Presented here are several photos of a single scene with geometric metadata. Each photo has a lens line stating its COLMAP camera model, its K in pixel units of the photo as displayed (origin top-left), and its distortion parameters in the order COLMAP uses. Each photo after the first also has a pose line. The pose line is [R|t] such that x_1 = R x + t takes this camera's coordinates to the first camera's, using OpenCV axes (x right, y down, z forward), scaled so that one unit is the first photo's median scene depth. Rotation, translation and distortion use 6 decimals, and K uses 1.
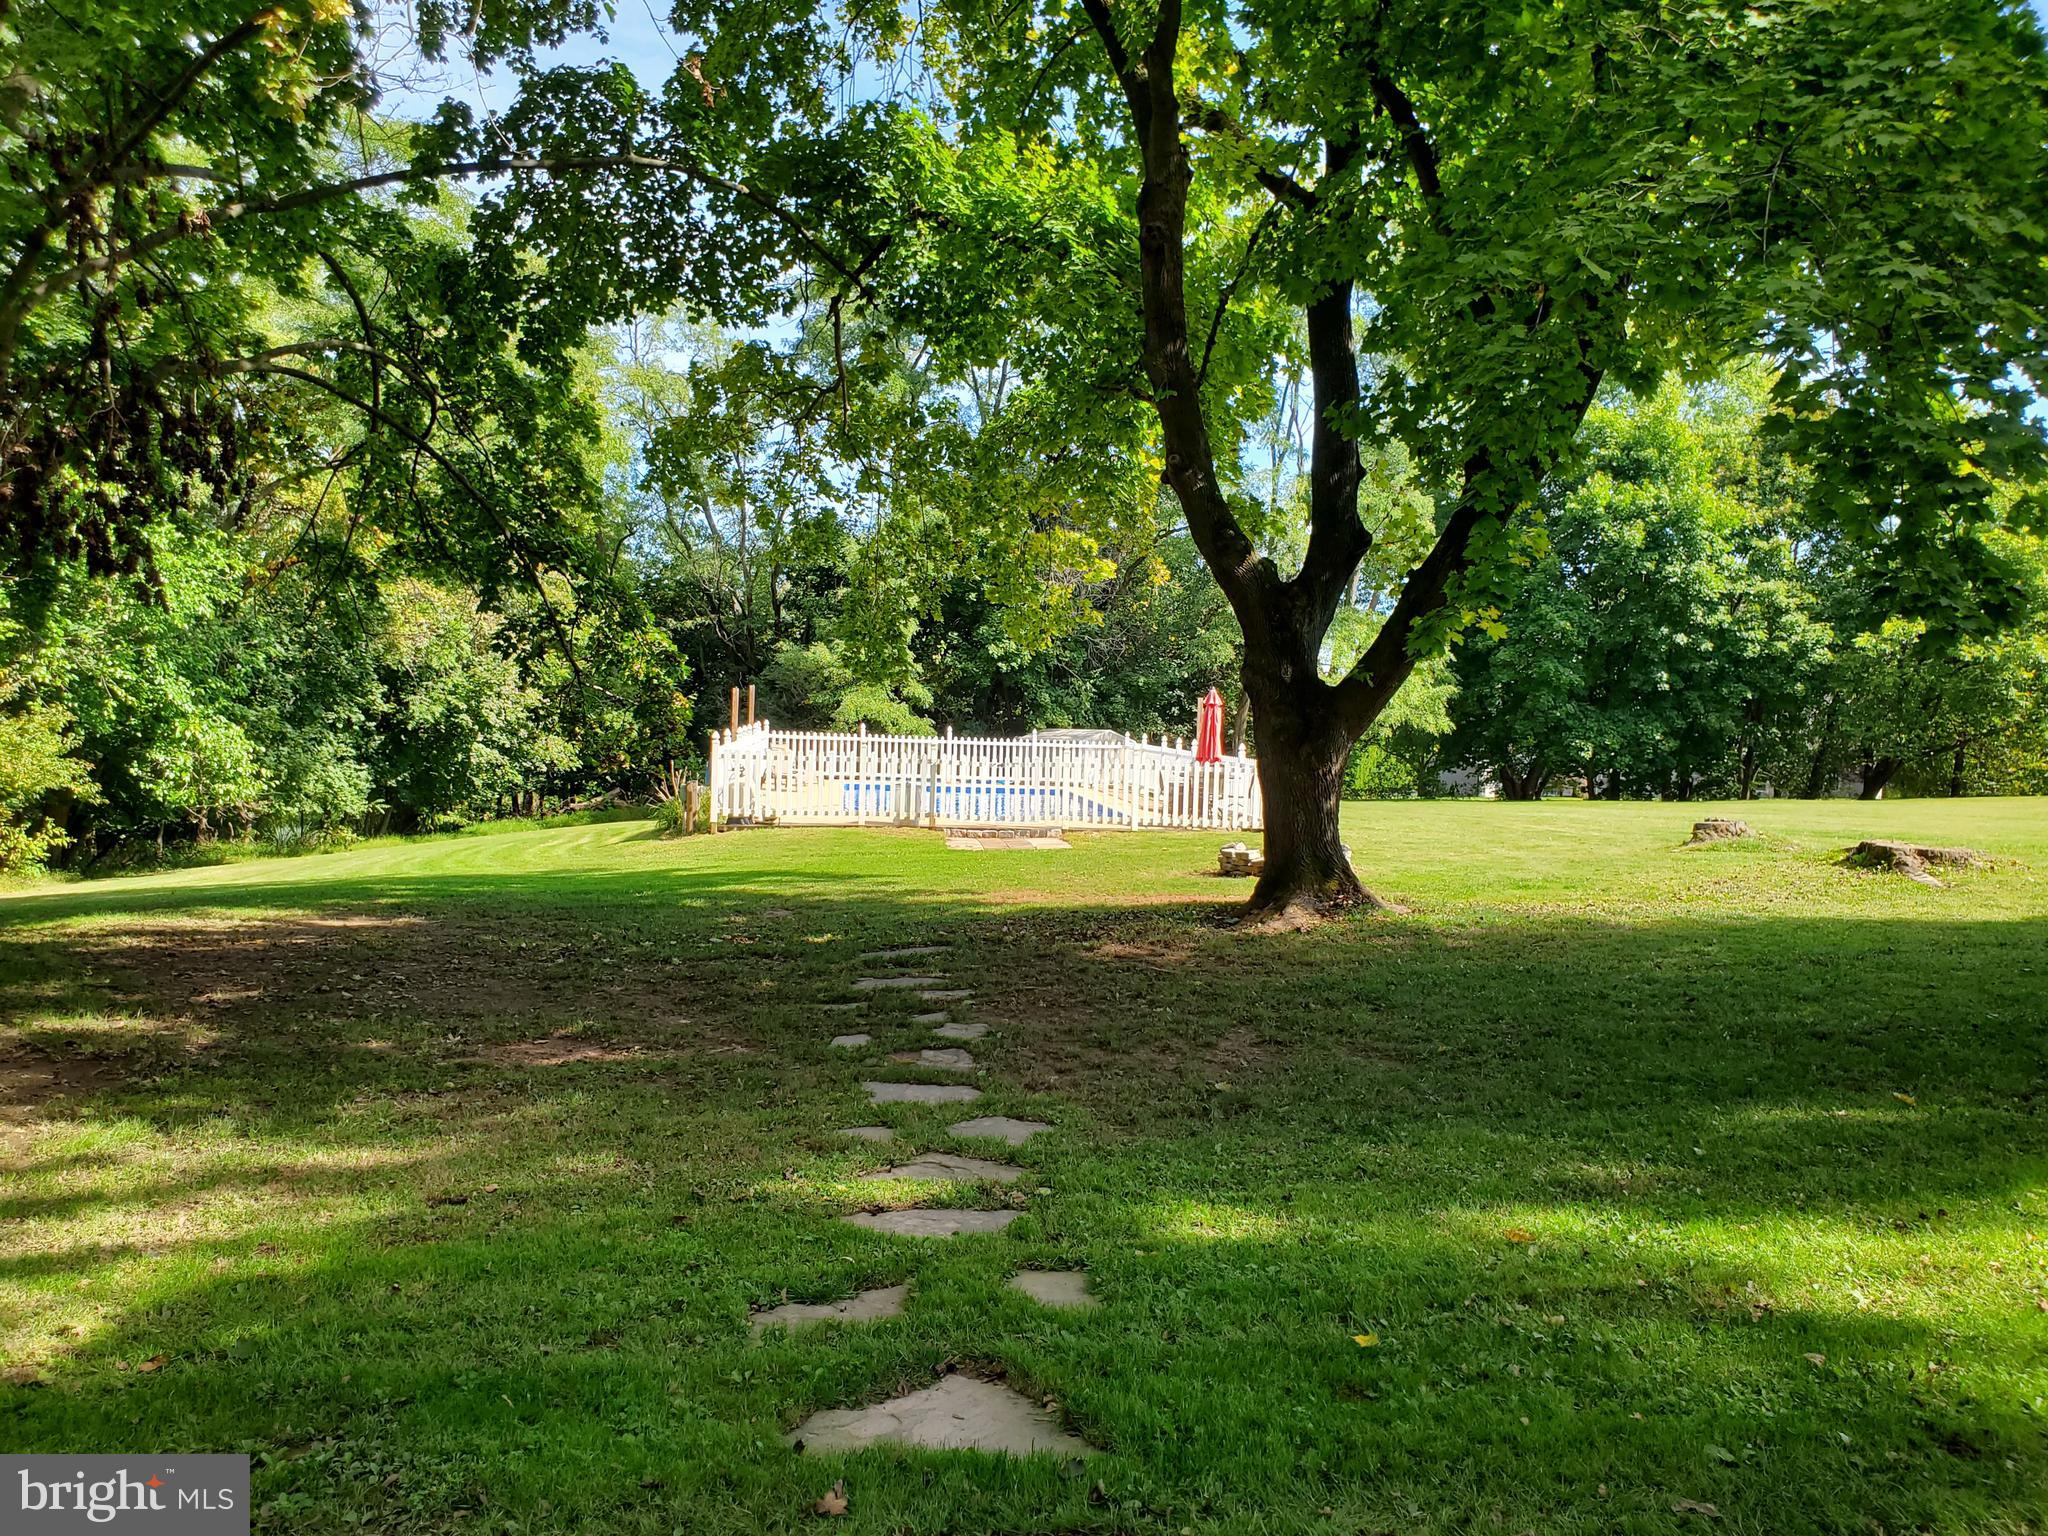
lens RADIAL K [[1660.1, 0, 1011.4], [0, 1660.1, 781.2], [0, 0, 1]] dist [0.002349, 0.004367]
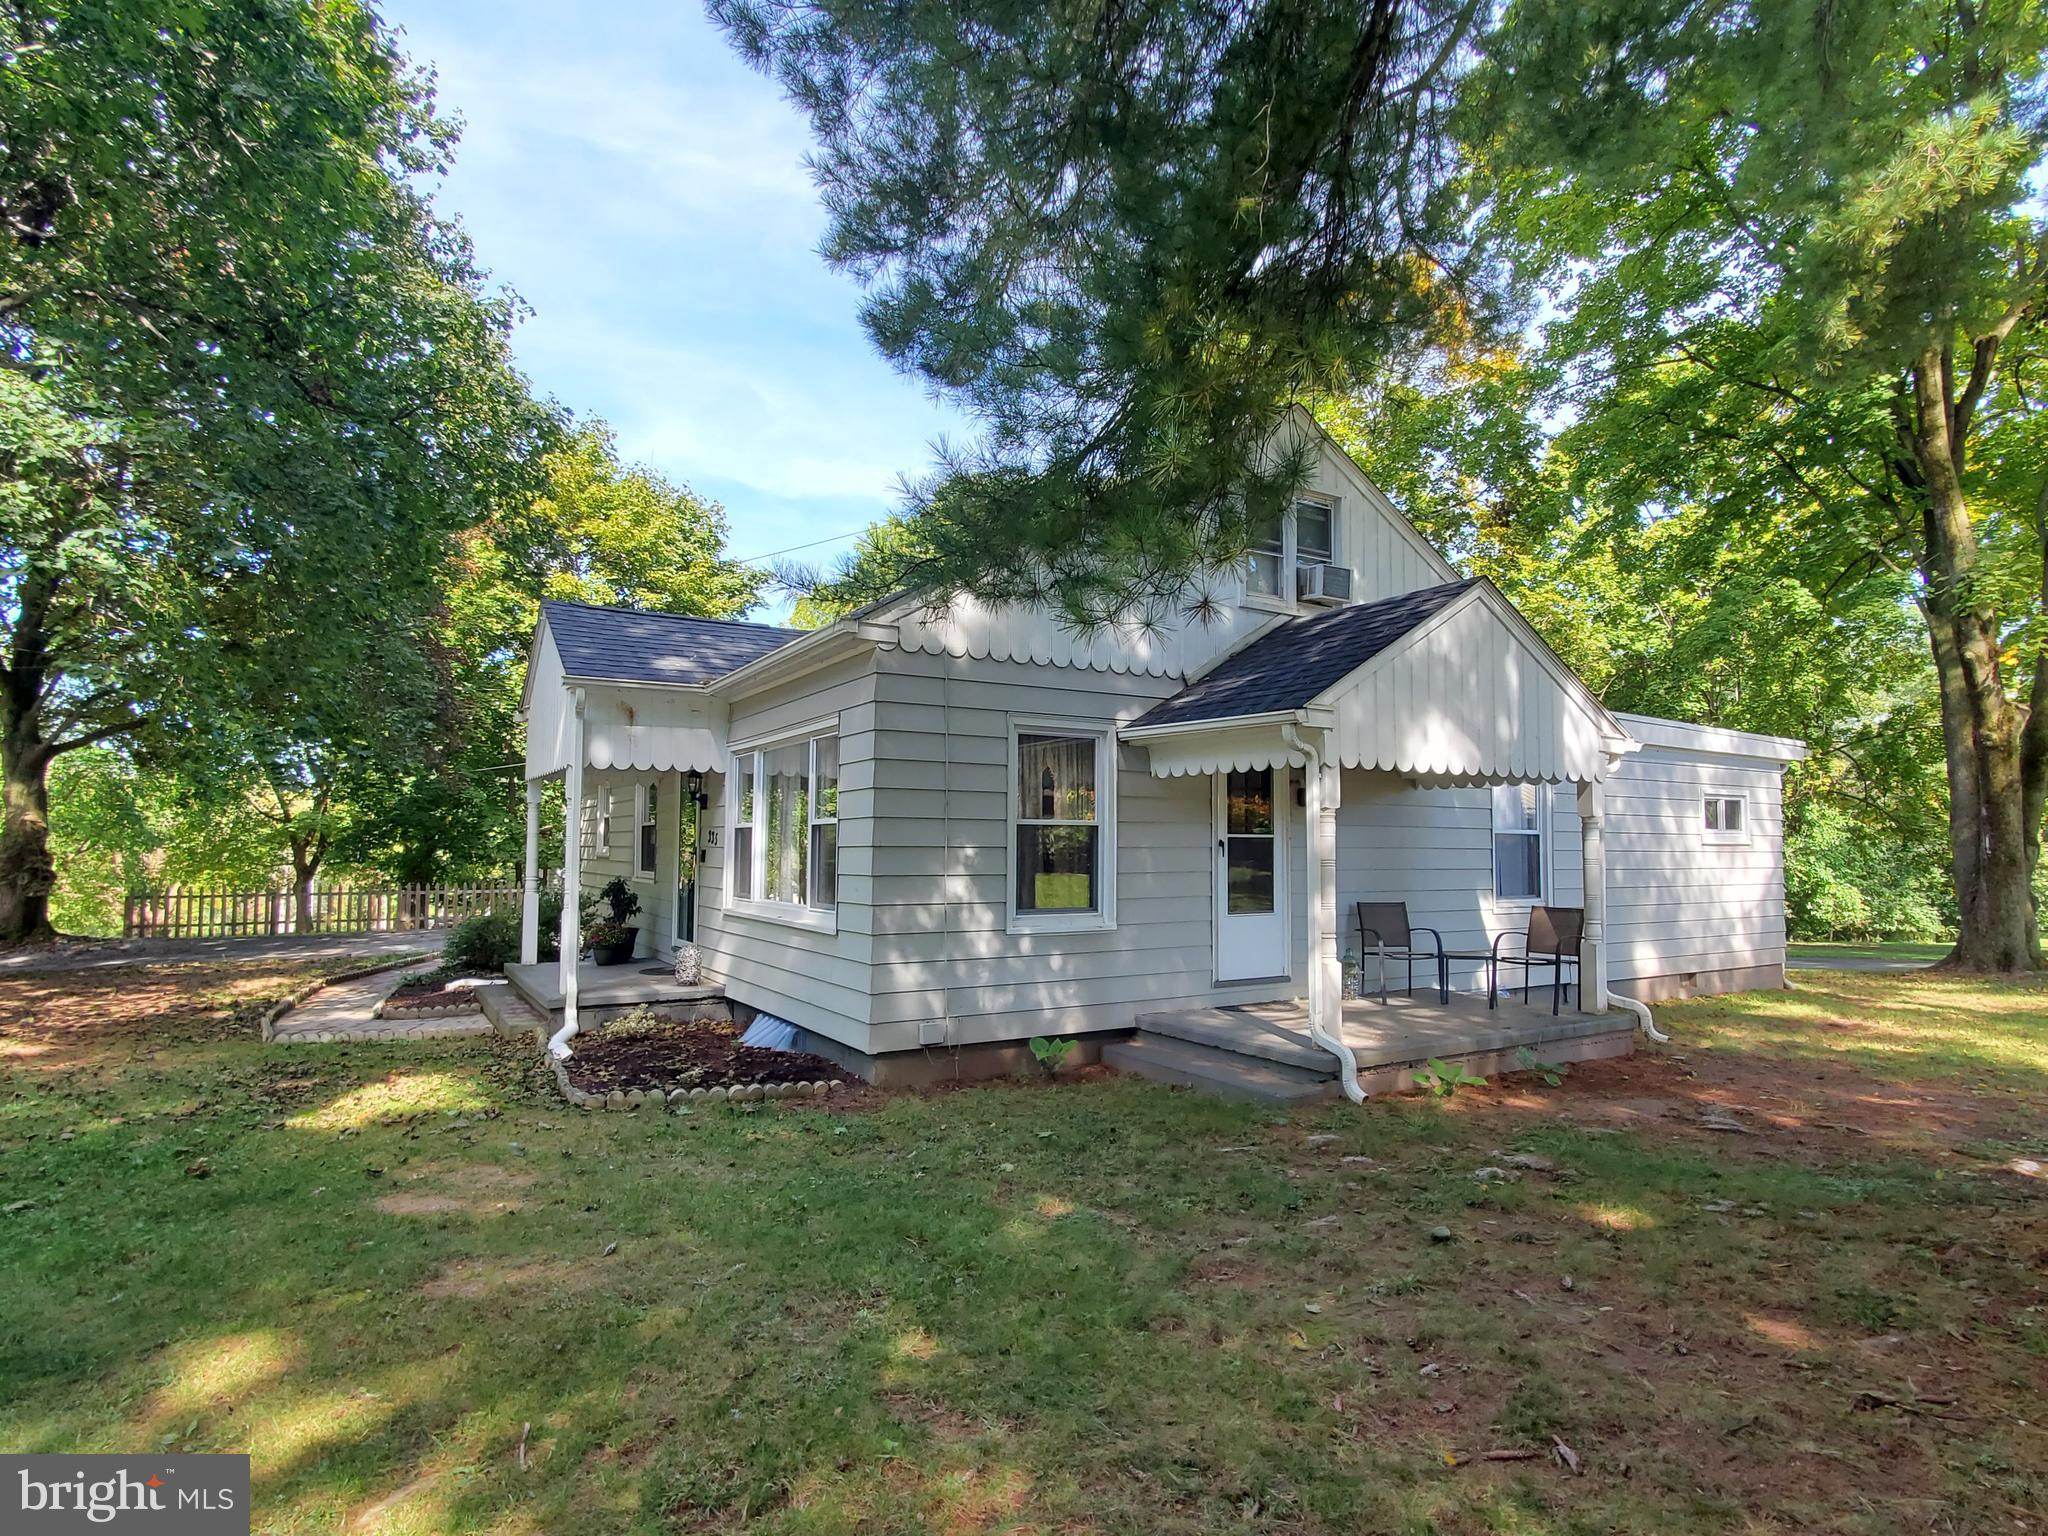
lens RADIAL K [[1086.1, 0, 1023.8], [0, 1086.1, 784.4], [0, 0, 1]] dist [-0.000862, 0.000054]
pose [[0.417629, -0.076620, -0.905381, 0.435289], [-0.039502, 0.993965, -0.102338, 0.023948], [0.907759, 0.078504, 0.412082, -0.700482]]
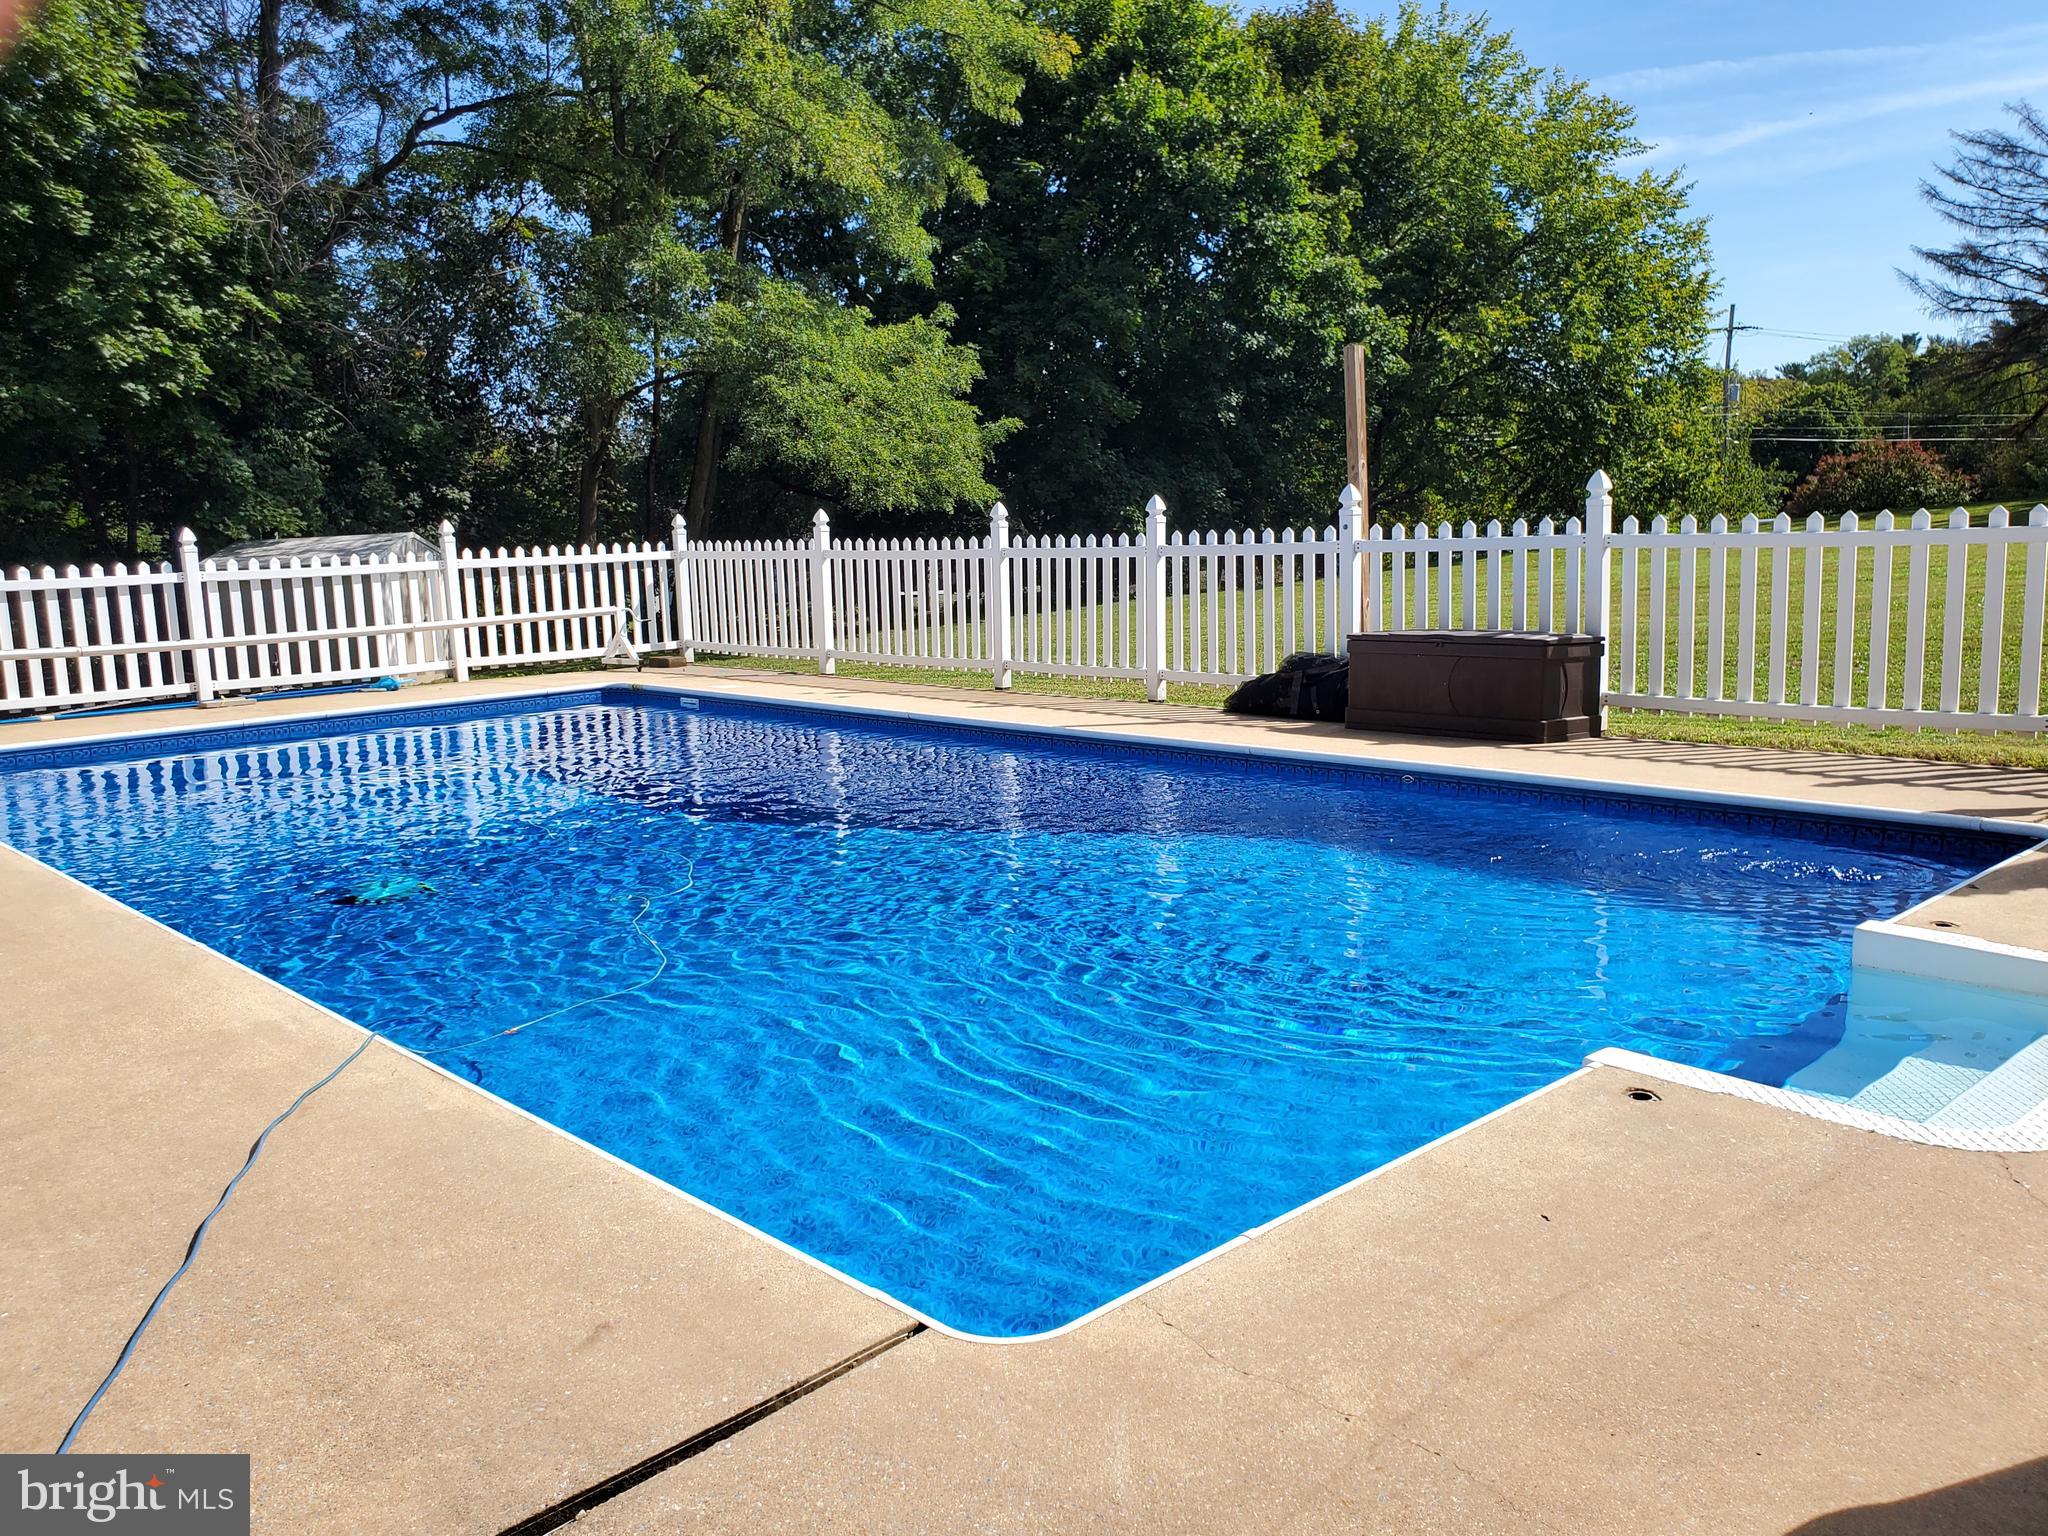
lens RADIAL K [[1660.1, 0, 1034.3], [0, 1660.1, 764.8], [0, 0, 1]] dist [0.002349, 0.004367]
pose [[0.800007, -0.146163, 0.581915, -0.109788], [0.084956, 0.987697, 0.131290, -0.018551], [-0.593945, -0.055596, 0.802582, 0.738451]]
